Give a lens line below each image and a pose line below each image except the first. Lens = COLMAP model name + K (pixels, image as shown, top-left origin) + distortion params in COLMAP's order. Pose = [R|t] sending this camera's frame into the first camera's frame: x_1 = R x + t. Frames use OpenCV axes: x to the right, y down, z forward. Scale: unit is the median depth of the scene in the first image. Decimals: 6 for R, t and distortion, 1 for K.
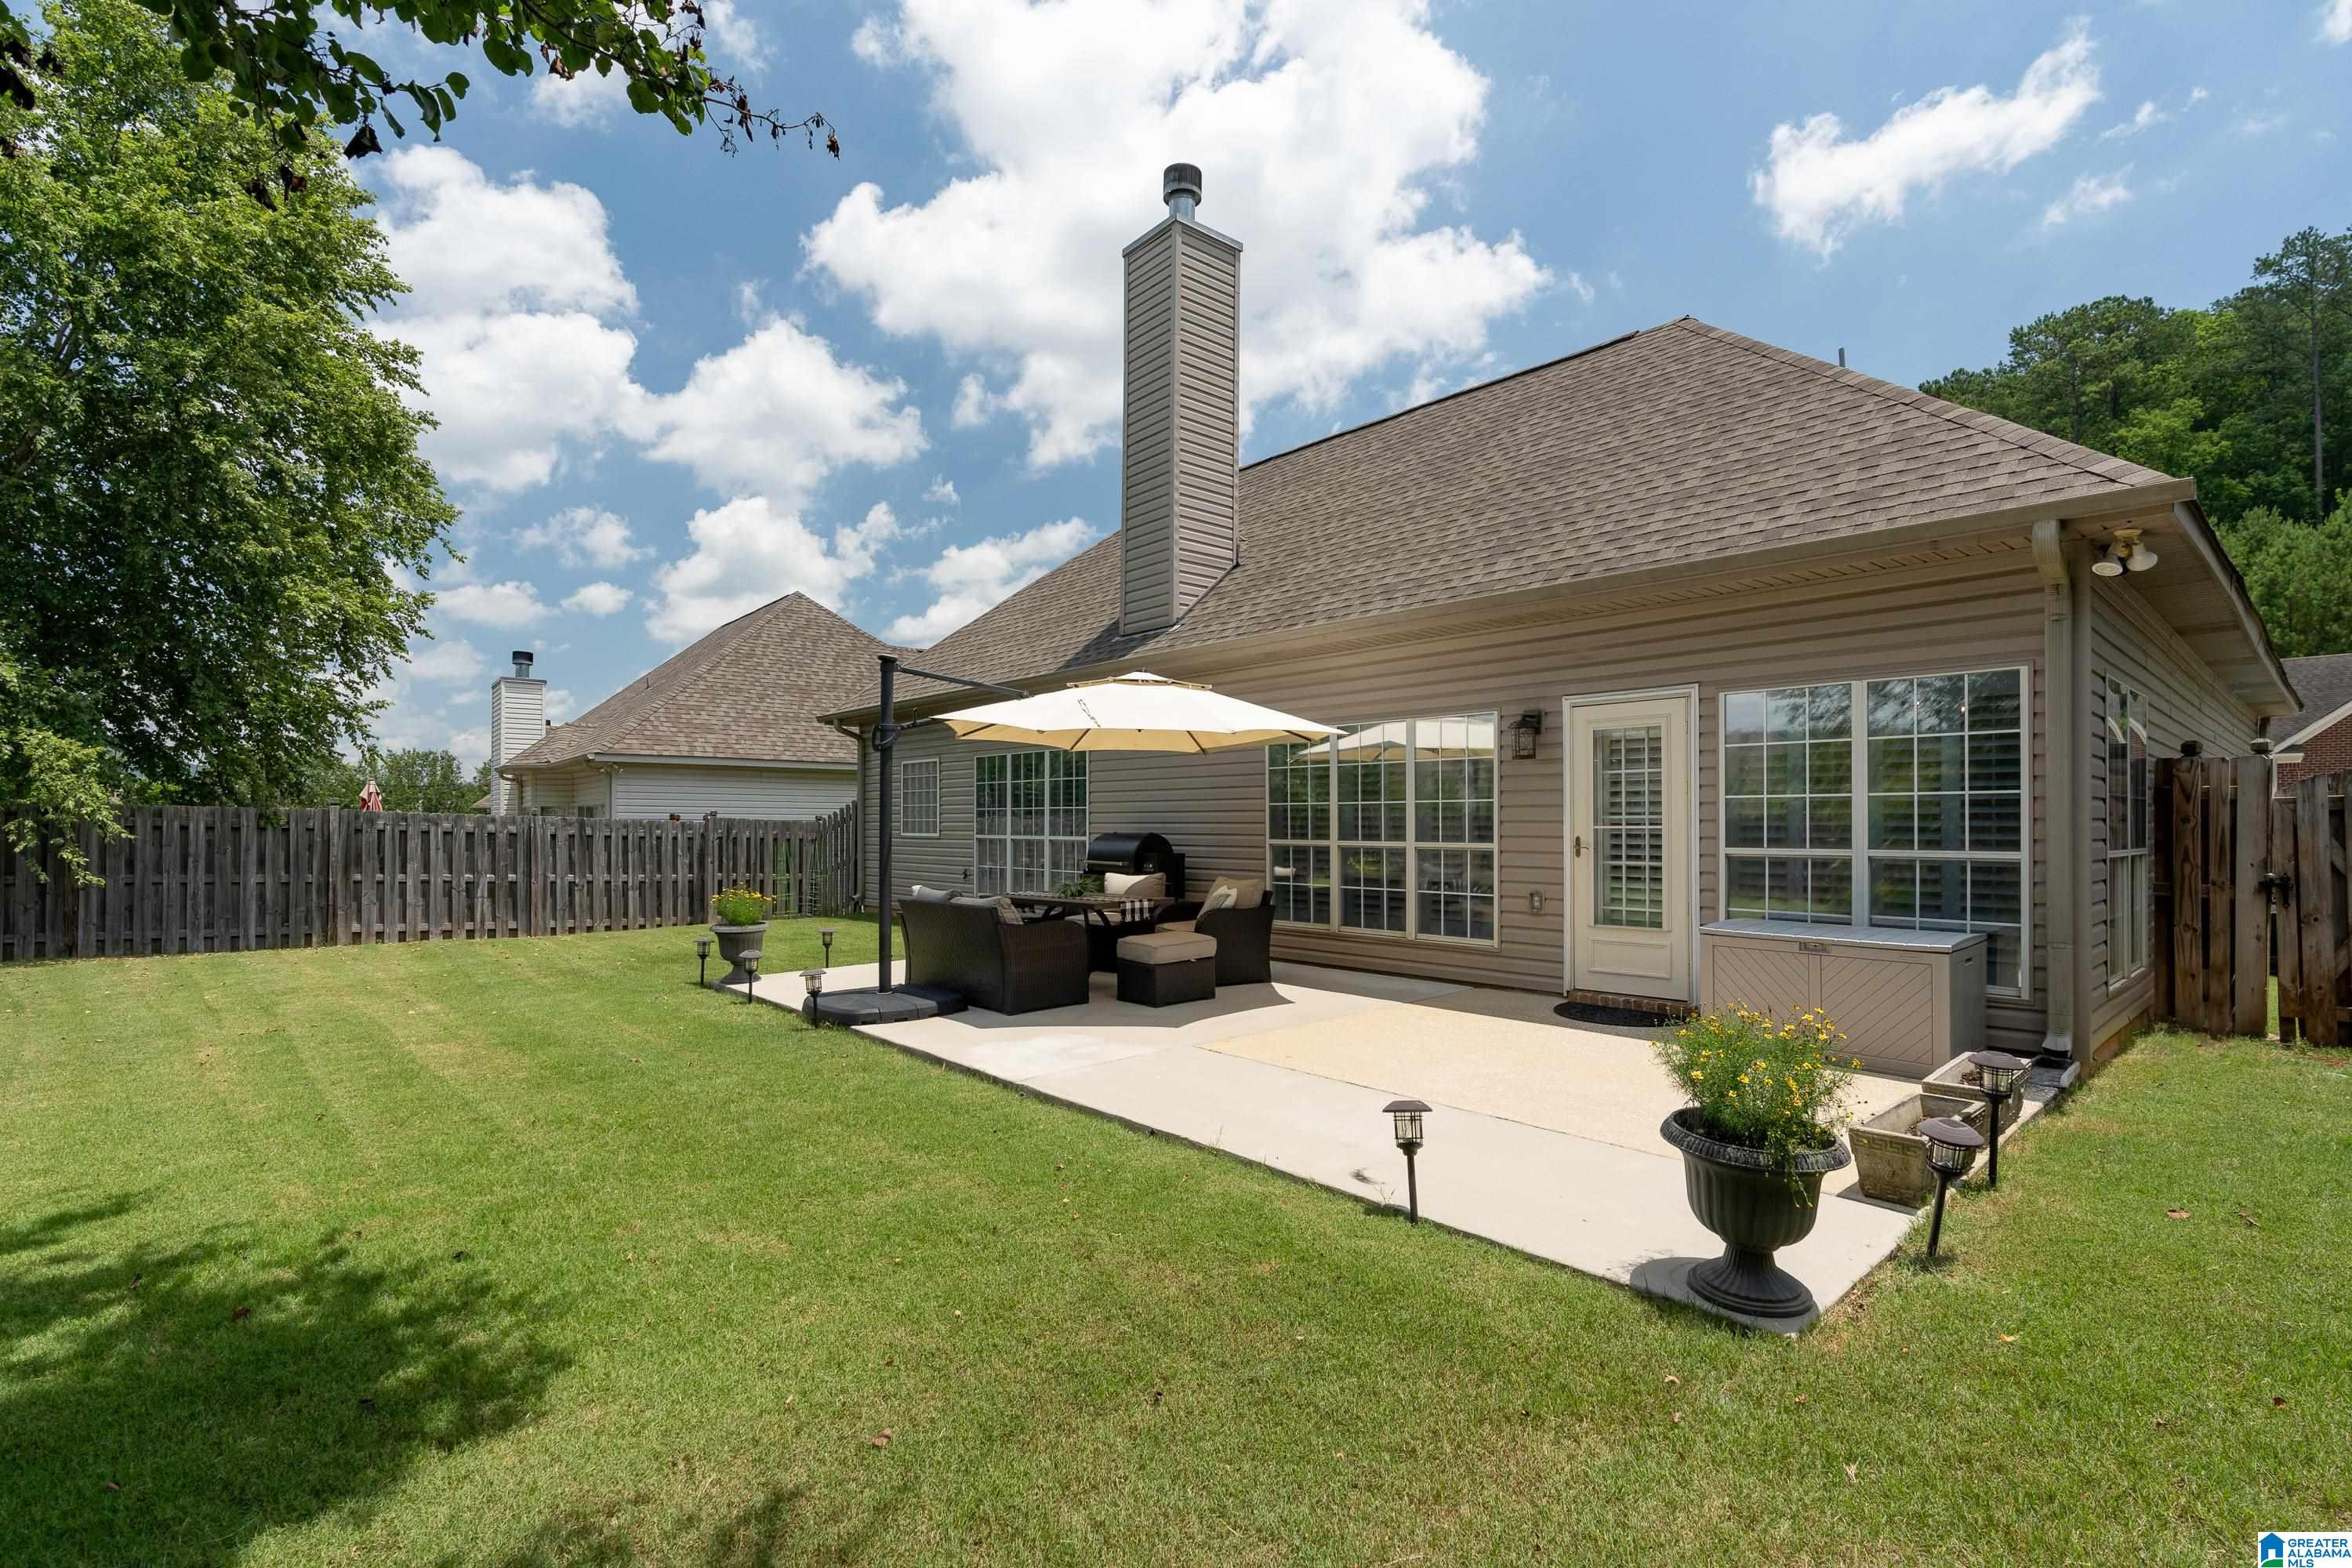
lens RADIAL K [[1091.3, 0, 1202.6], [0, 1091.3, 847.2], [0, 0, 1]] dist [-0.002310, -0.000326]
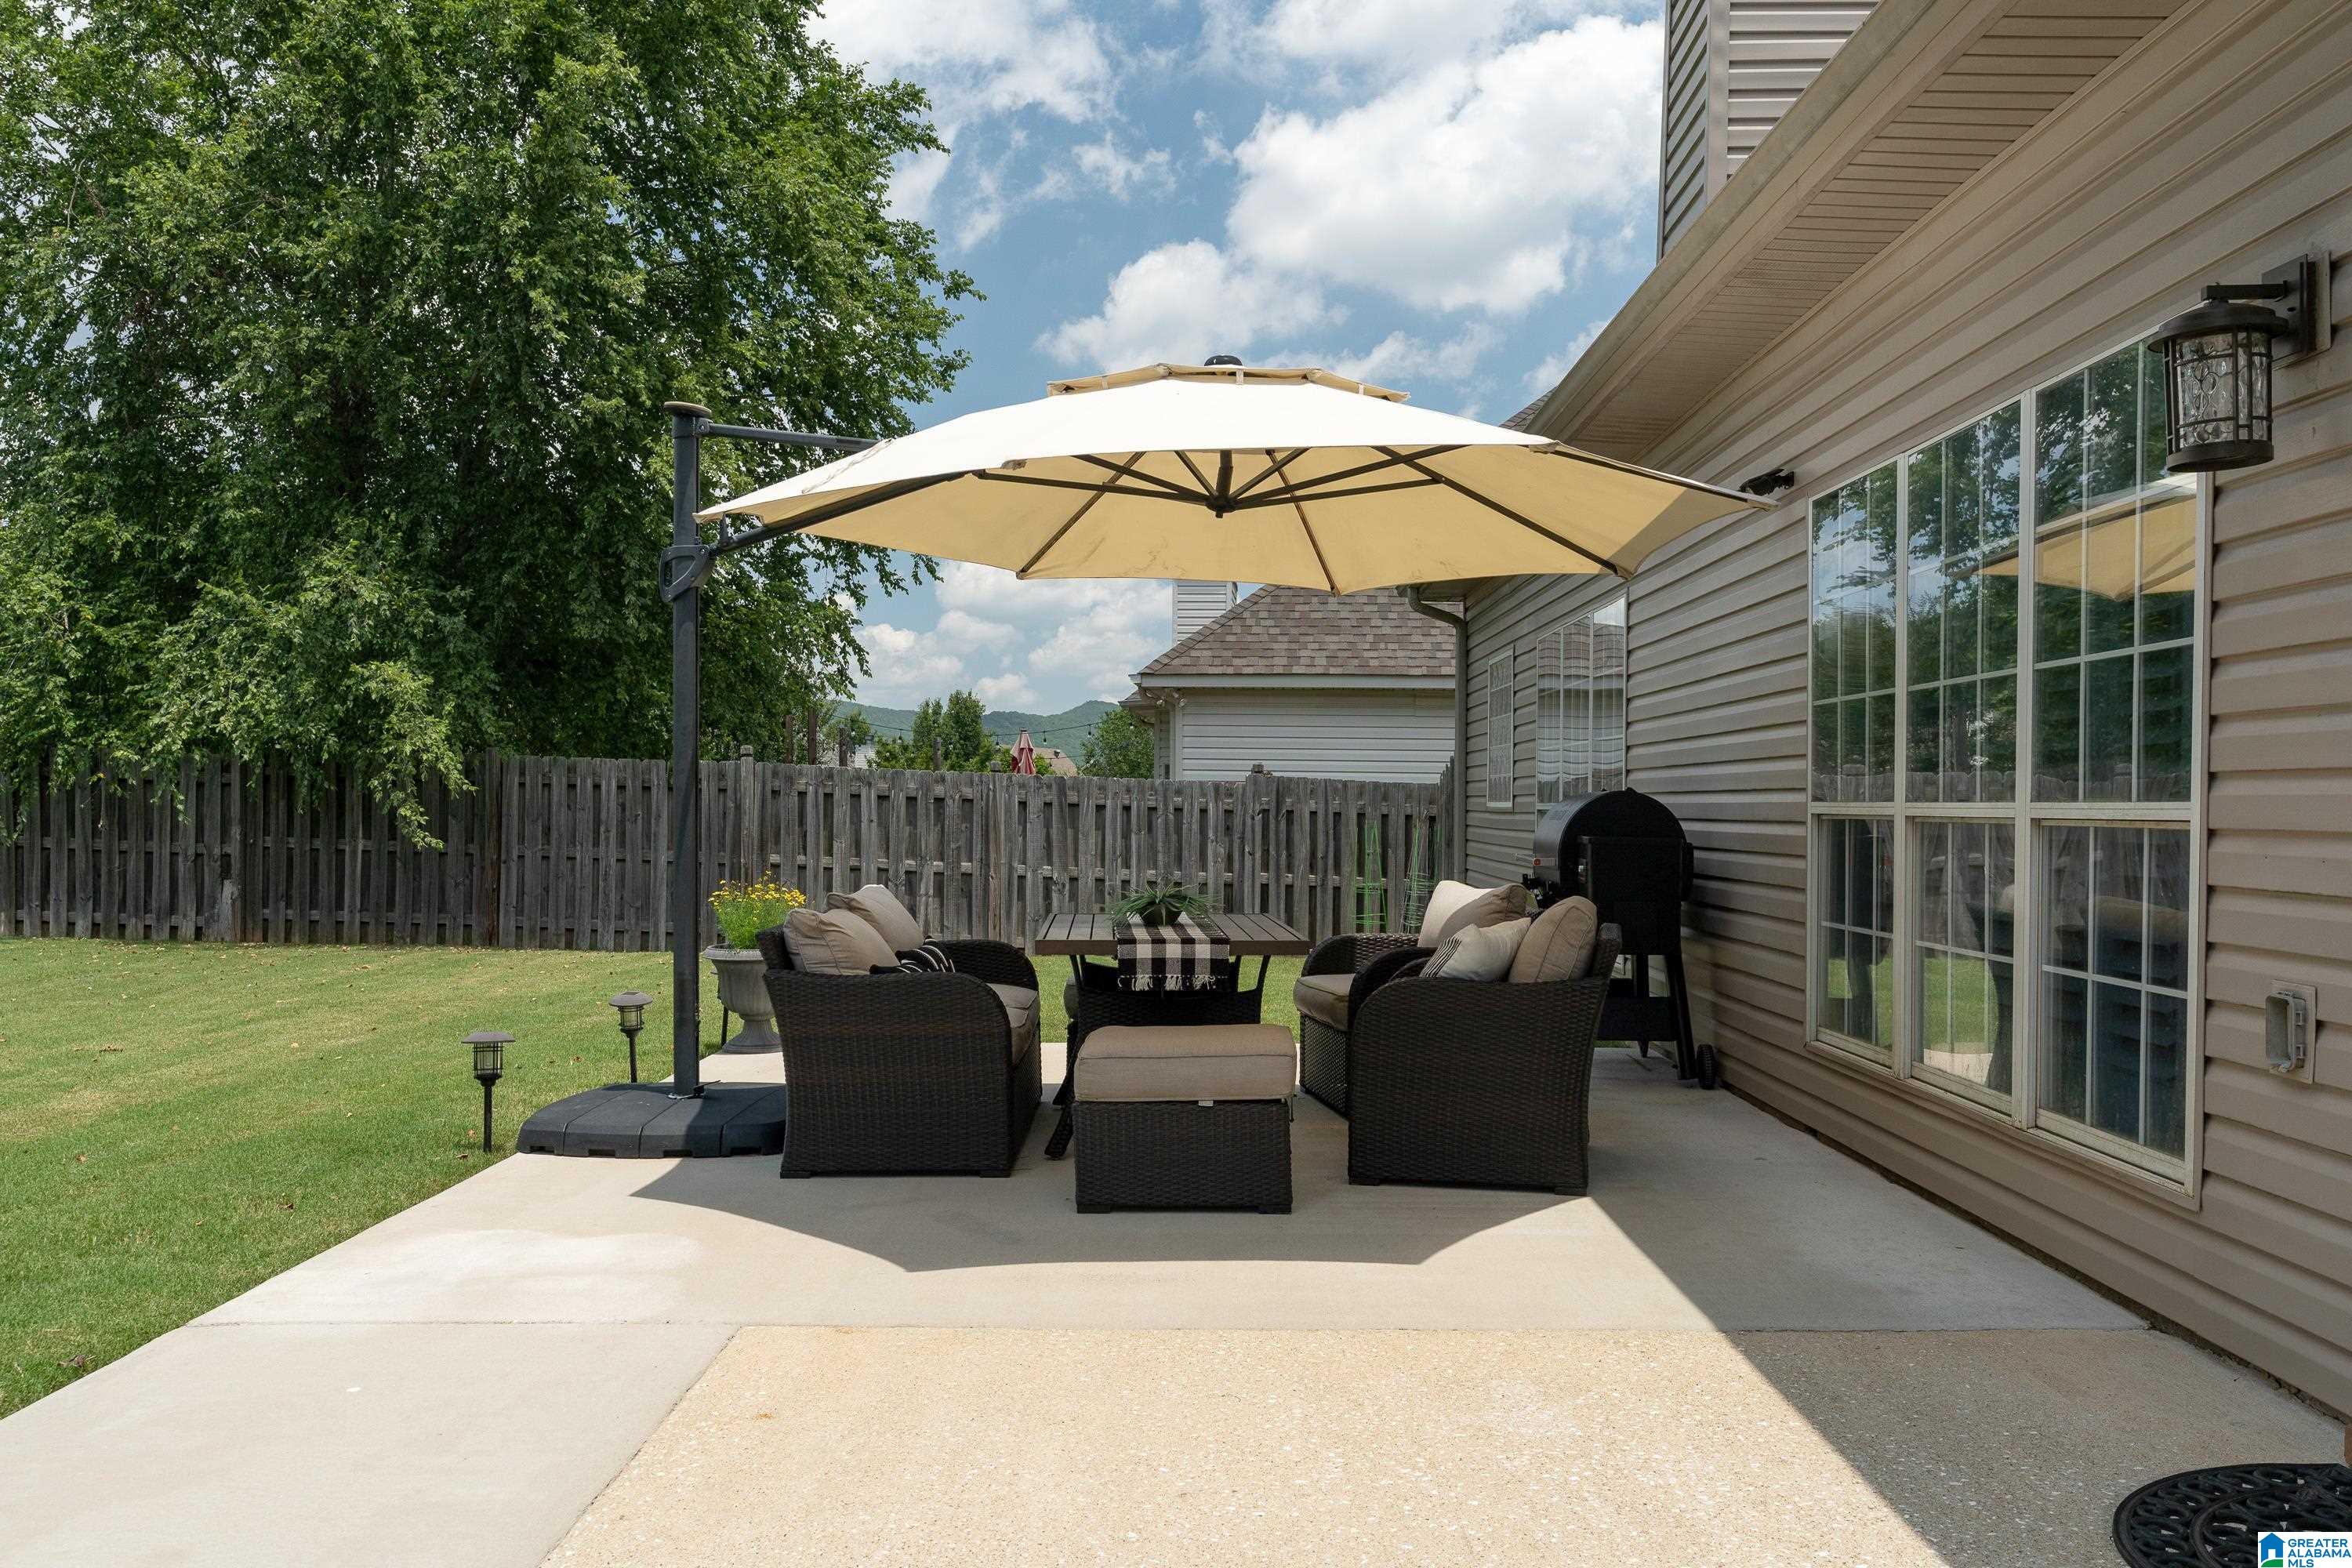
lens RADIAL K [[1875.0, 0, 1174.5], [0, 1875.0, 832.2], [0, 0, 1]] dist [-0.010412, 0.047927]
pose [[0.720921, 0.015644, -0.692840, 0.239043], [-0.022950, 0.999736, -0.001307, 0.005986], [0.692637, 0.016842, 0.721090, 0.290674]]
